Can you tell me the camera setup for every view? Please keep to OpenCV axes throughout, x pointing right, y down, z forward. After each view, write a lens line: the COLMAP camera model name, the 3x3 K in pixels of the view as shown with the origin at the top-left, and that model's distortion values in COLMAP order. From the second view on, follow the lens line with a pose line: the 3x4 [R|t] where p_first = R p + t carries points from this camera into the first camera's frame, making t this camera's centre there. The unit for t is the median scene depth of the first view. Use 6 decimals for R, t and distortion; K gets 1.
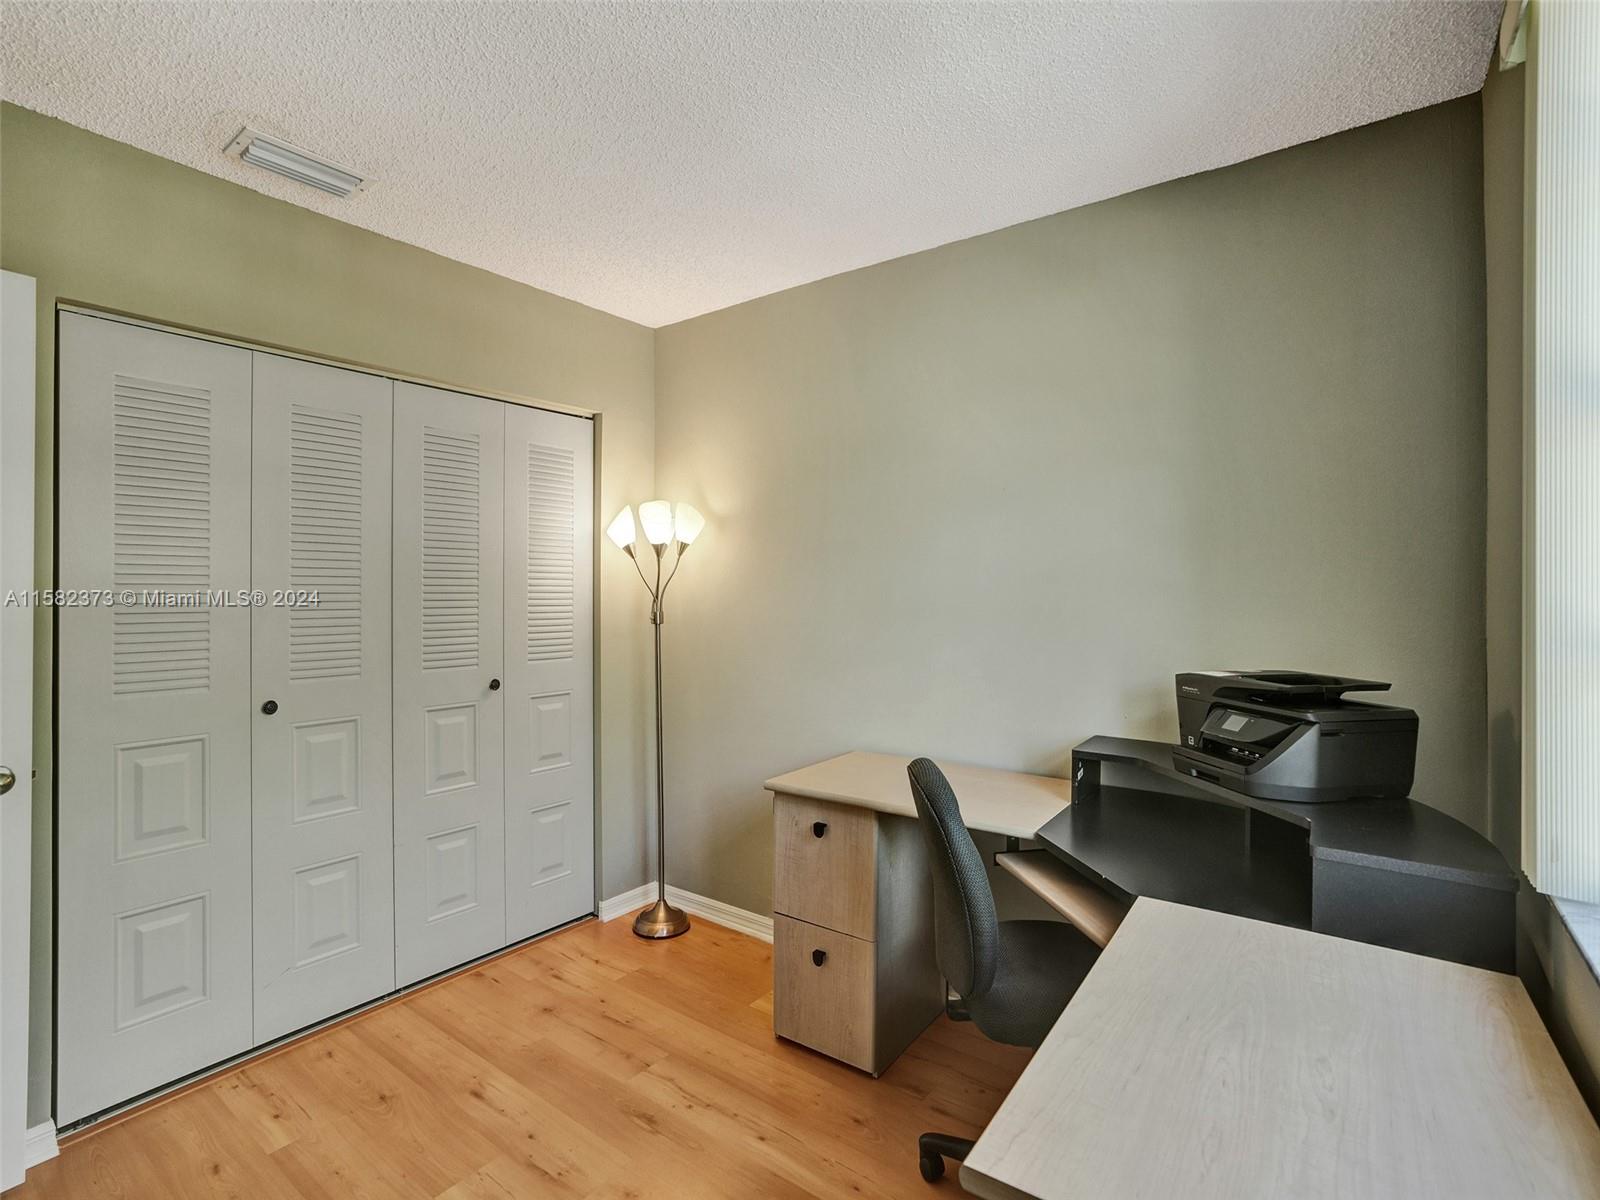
lens RADIAL K [[771.8, 0, 802.3], [0, 771.8, 598.4], [0, 0, 1]] dist [-0.038322, 0.013454]
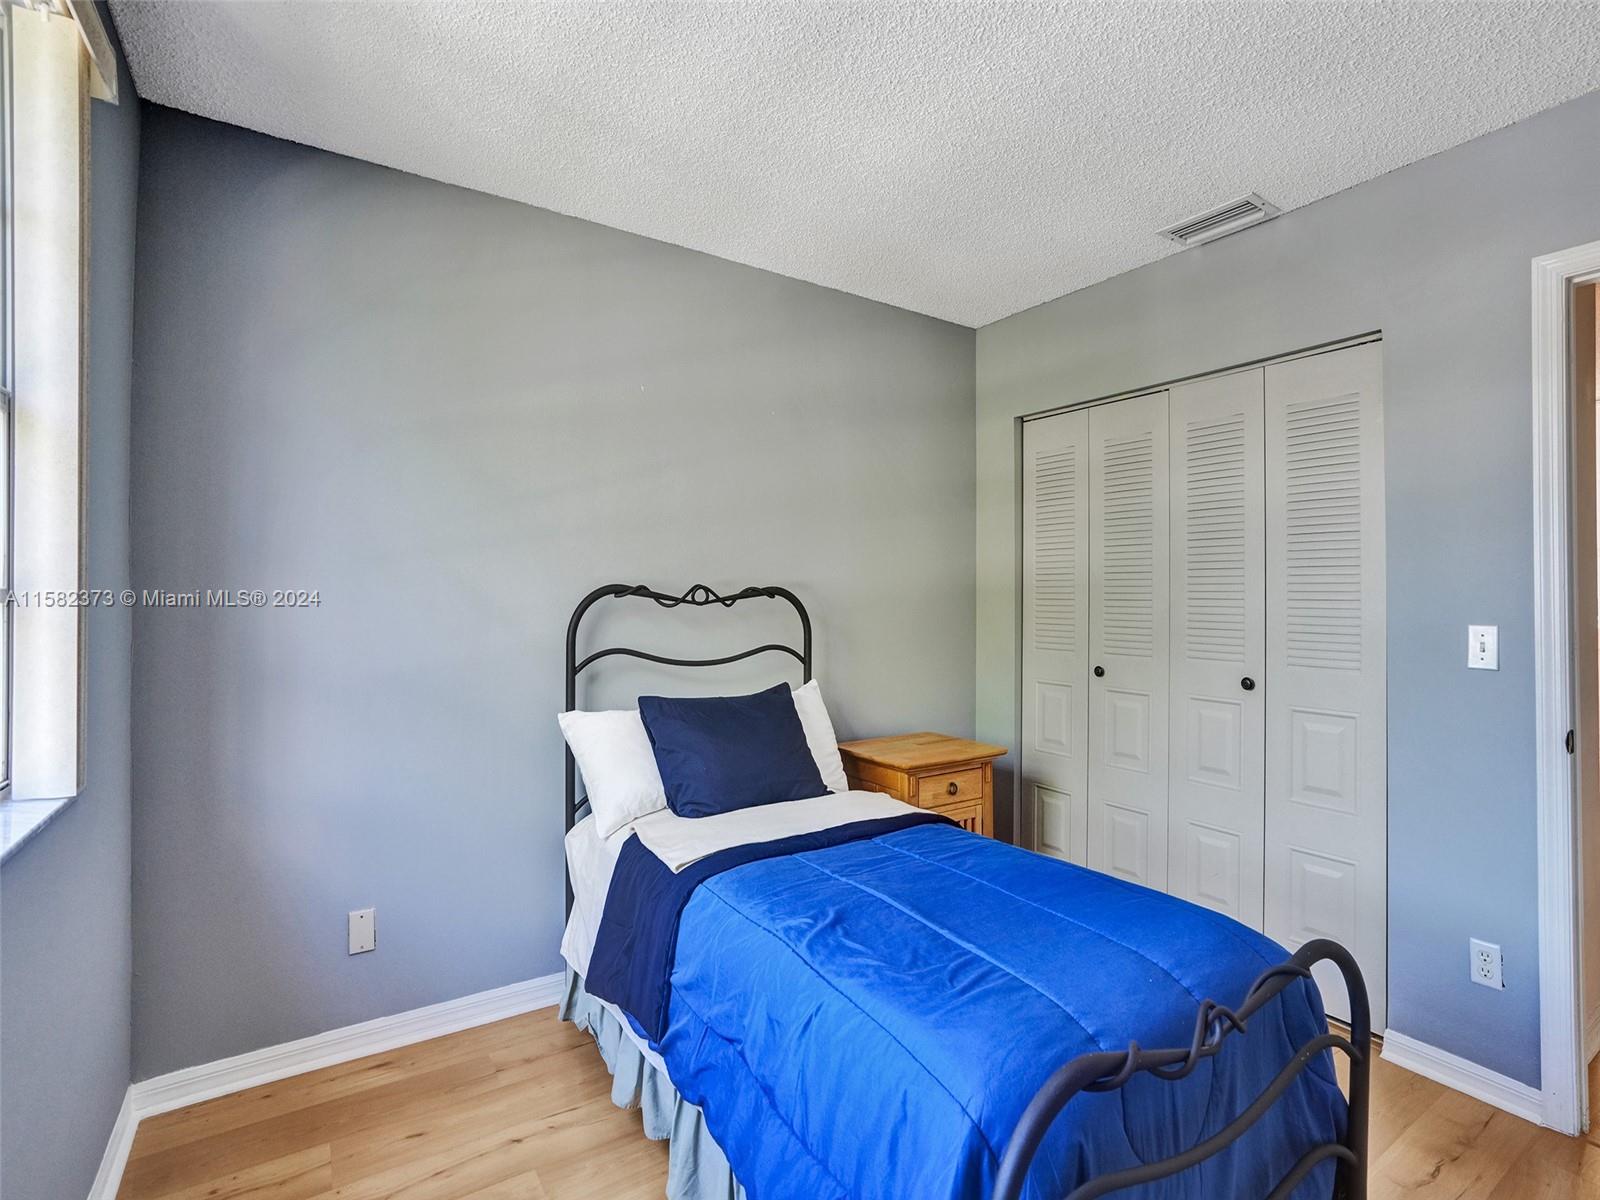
lens RADIAL K [[771.8, 0, 795.5], [0, 771.8, 587.1], [0, 0, 1]] dist [-0.038322, 0.013454]
pose [[-0.362263, 0.004333, -0.932066, 0.628715], [0.008833, 0.999960, 0.001215, -0.009420], [0.932034, -0.007793, -0.362287, 0.828876]]
